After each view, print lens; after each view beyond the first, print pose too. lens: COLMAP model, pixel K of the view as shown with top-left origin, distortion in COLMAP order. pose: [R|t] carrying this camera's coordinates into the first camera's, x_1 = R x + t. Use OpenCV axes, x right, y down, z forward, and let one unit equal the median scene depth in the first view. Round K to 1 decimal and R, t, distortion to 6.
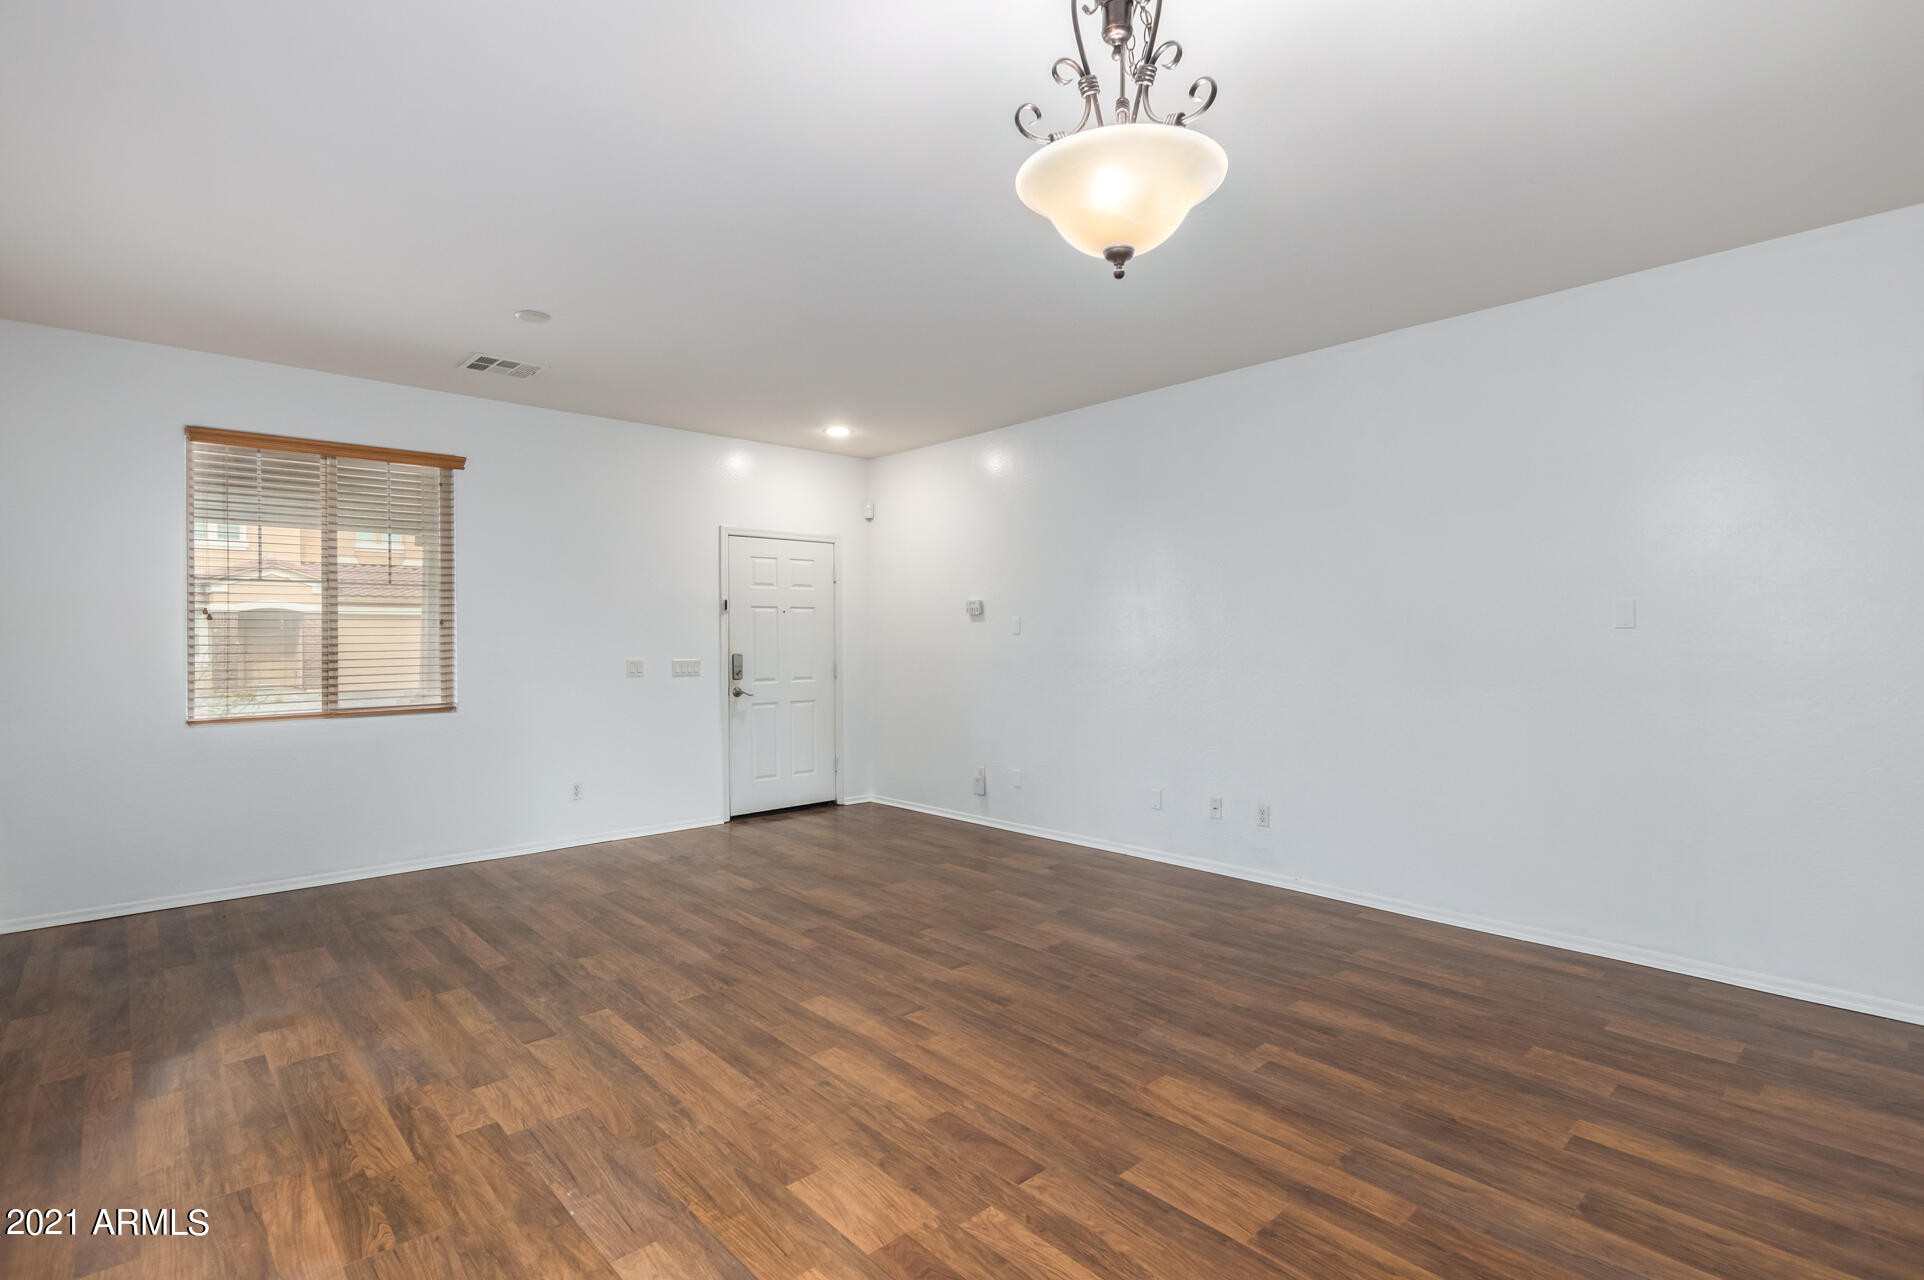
lens RADIAL K [[913.8, 0, 968.0], [0, 913.8, 629.5], [0, 0, 1]] dist [0.009133, 0.000180]
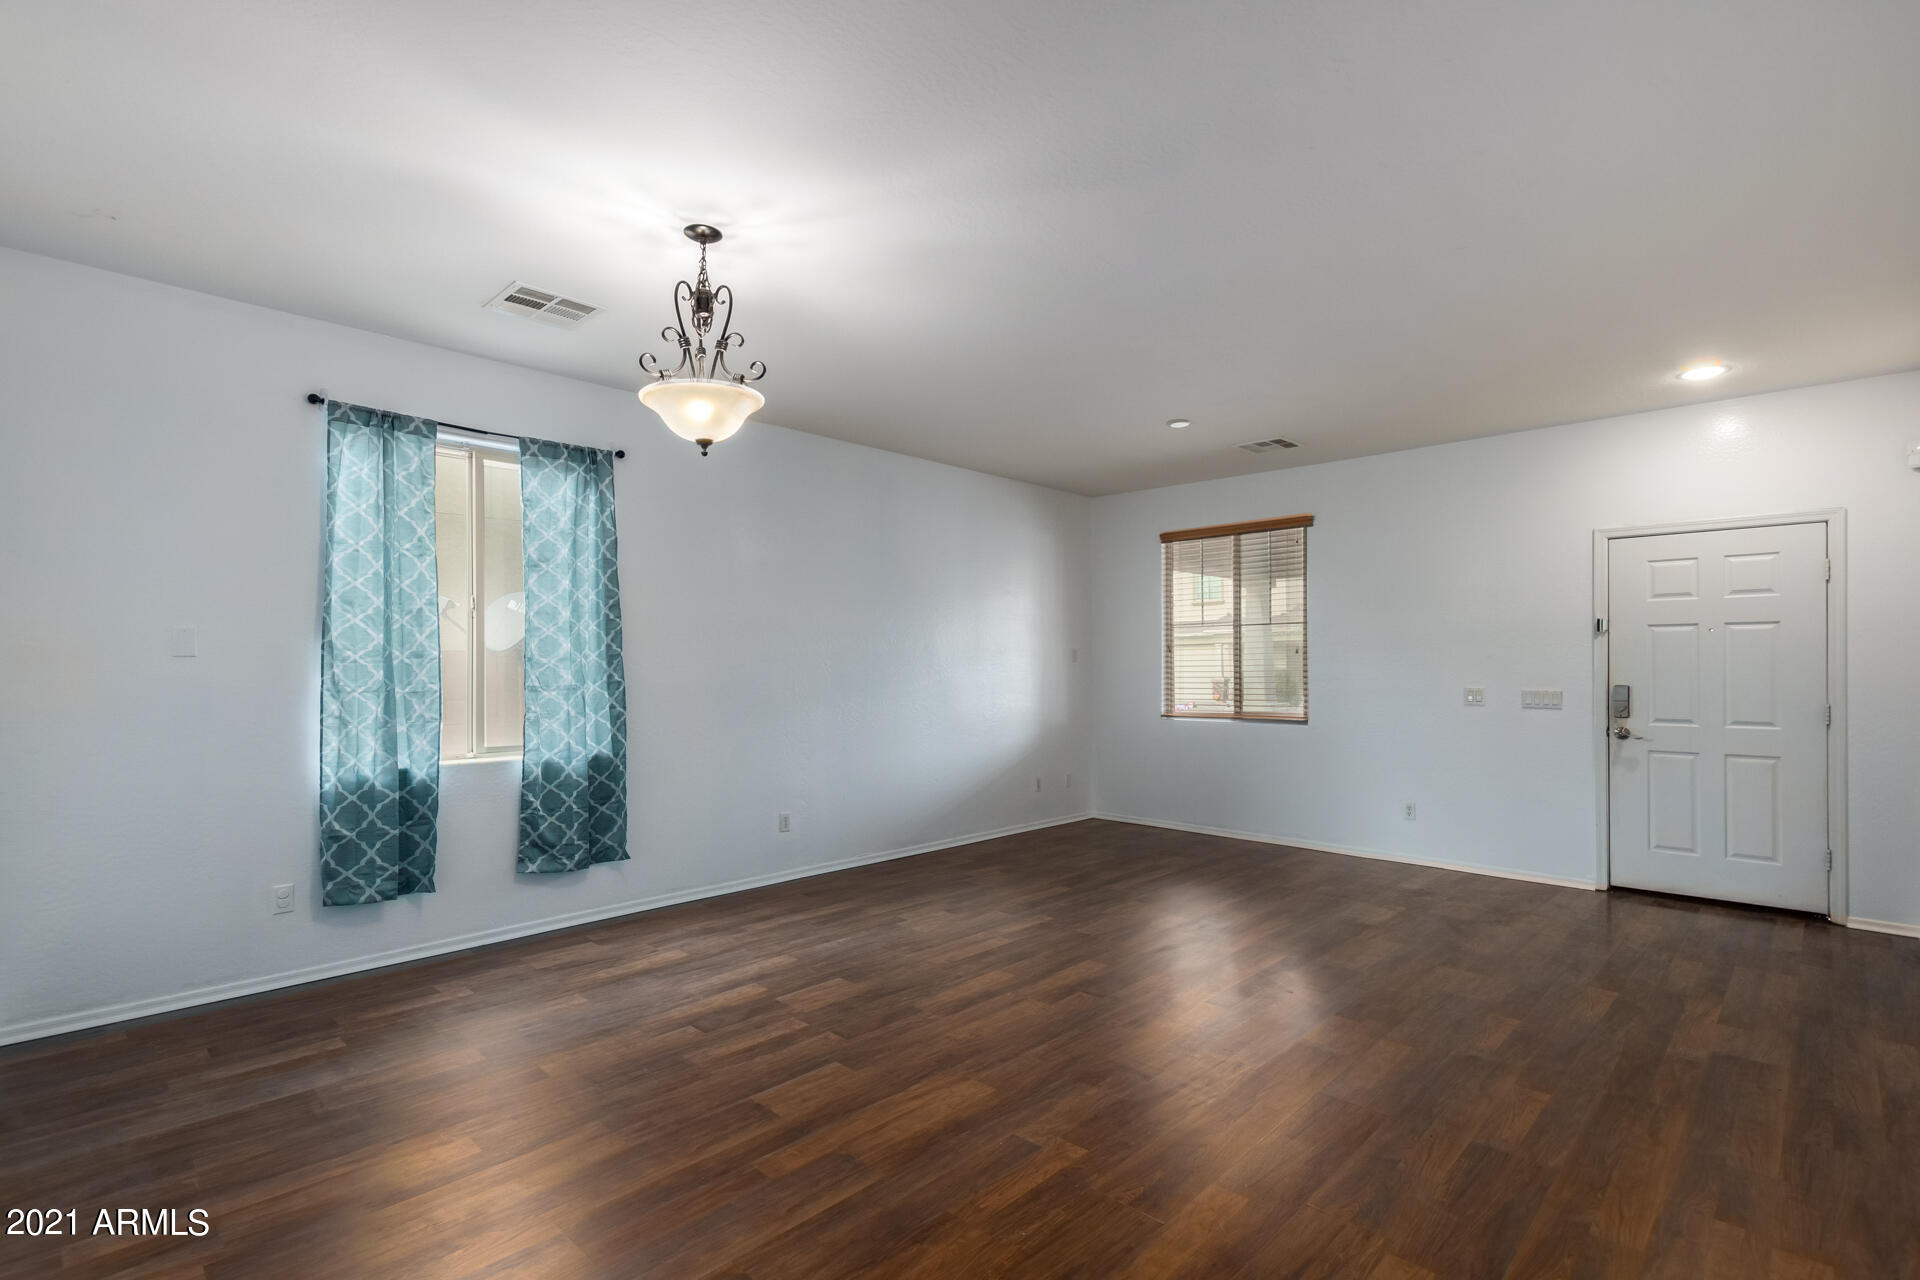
lens RADIAL K [[911.9, 0, 953.6], [0, 911.9, 660.2], [0, 0, 1]] dist [0.009133, 0.000180]
pose [[0.054875, -0.001258, -0.998492, 1.026301], [0.007530, 0.999971, -0.000846, 0.001809], [0.998465, -0.007472, 0.054883, 0.742059]]
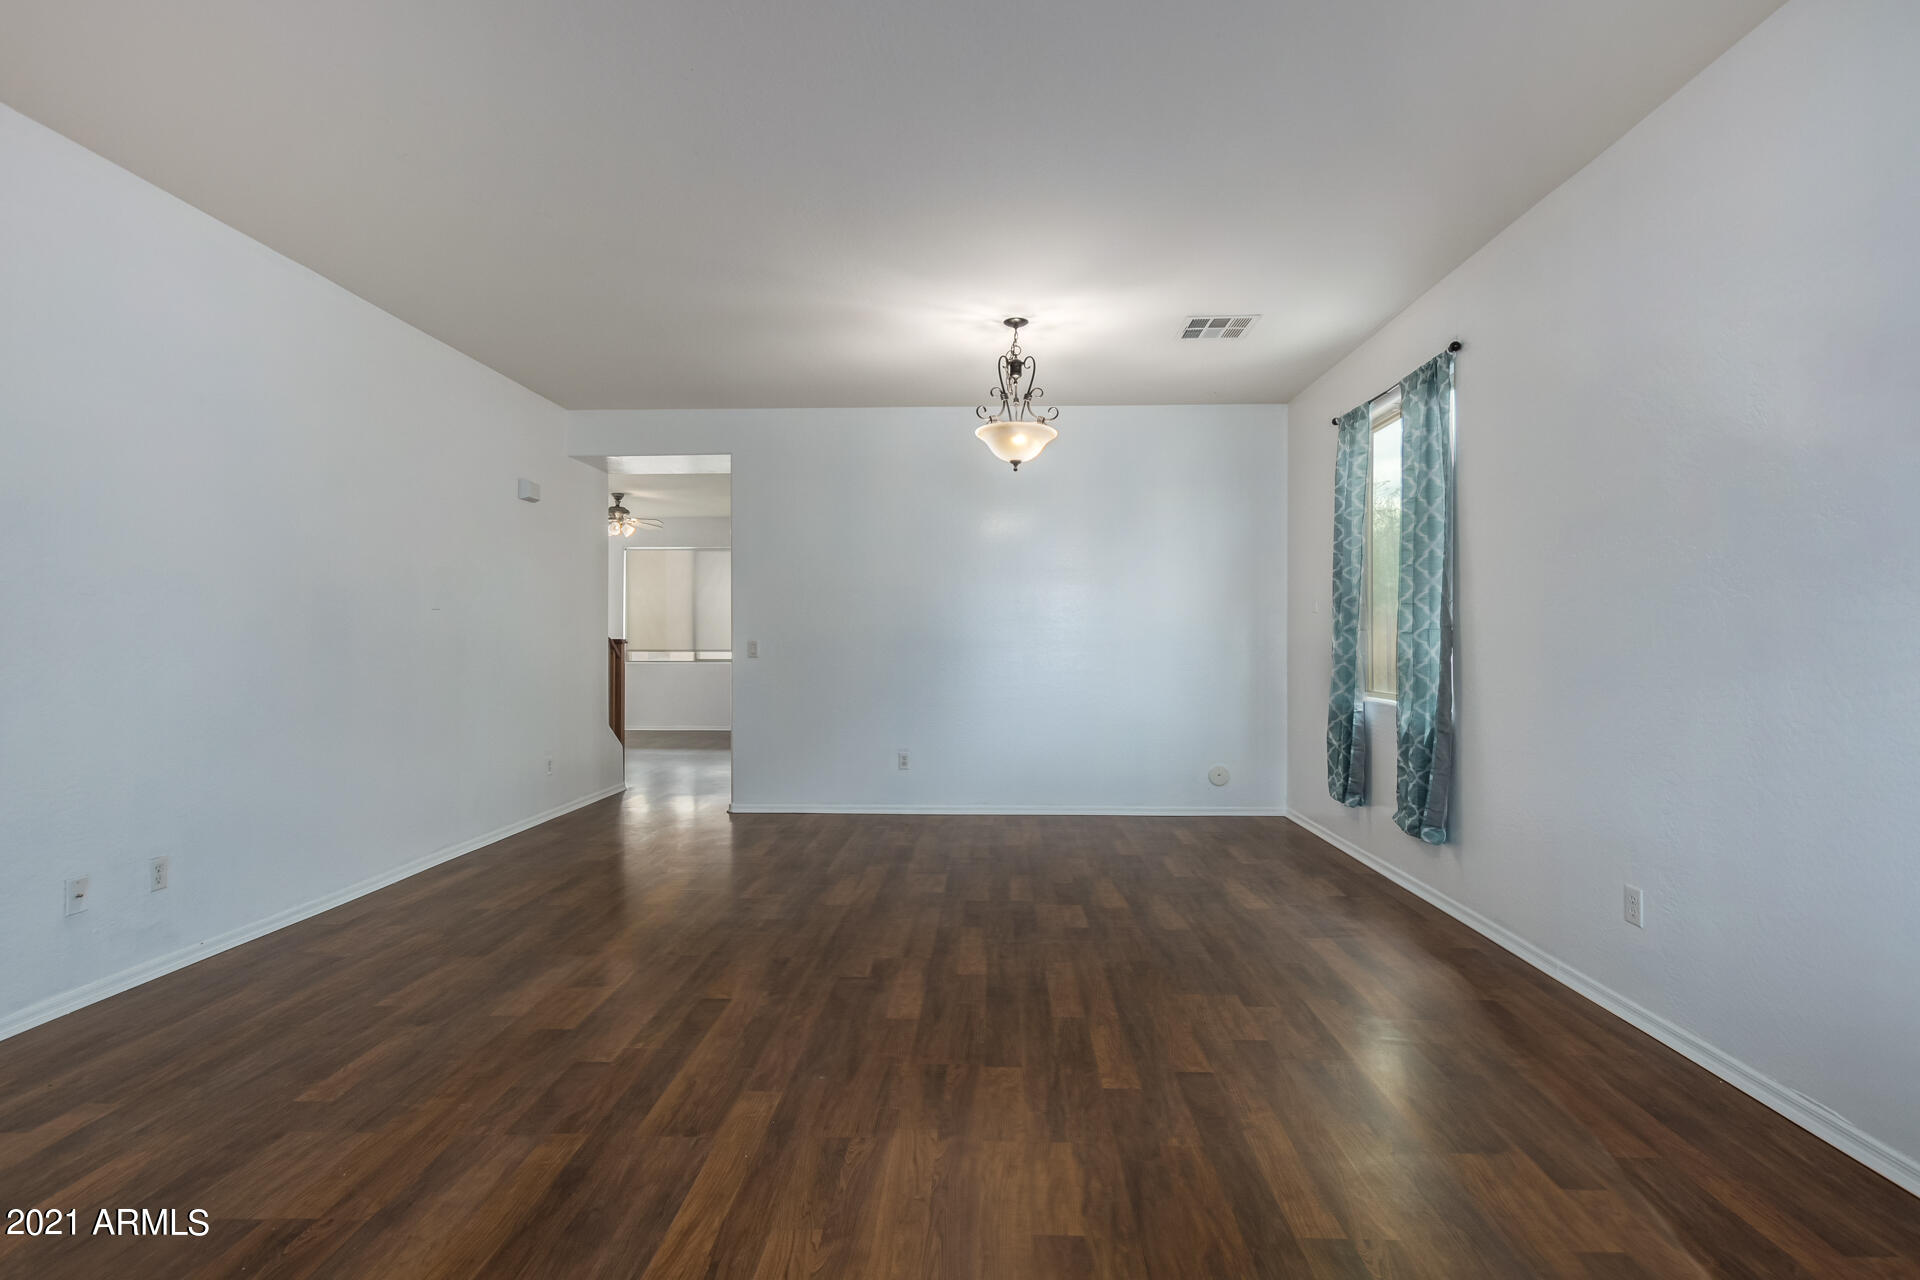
lens RADIAL K [[911.9, 0, 961.8], [0, 911.9, 640.5], [0, 0, 1]] dist [0.009133, 0.000180]
pose [[-0.706623, 0.004261, 0.707577, -0.812489], [-0.004045, 0.999941, -0.010062, 0.060207], [-0.707579, -0.009972, -0.706564, 1.560274]]
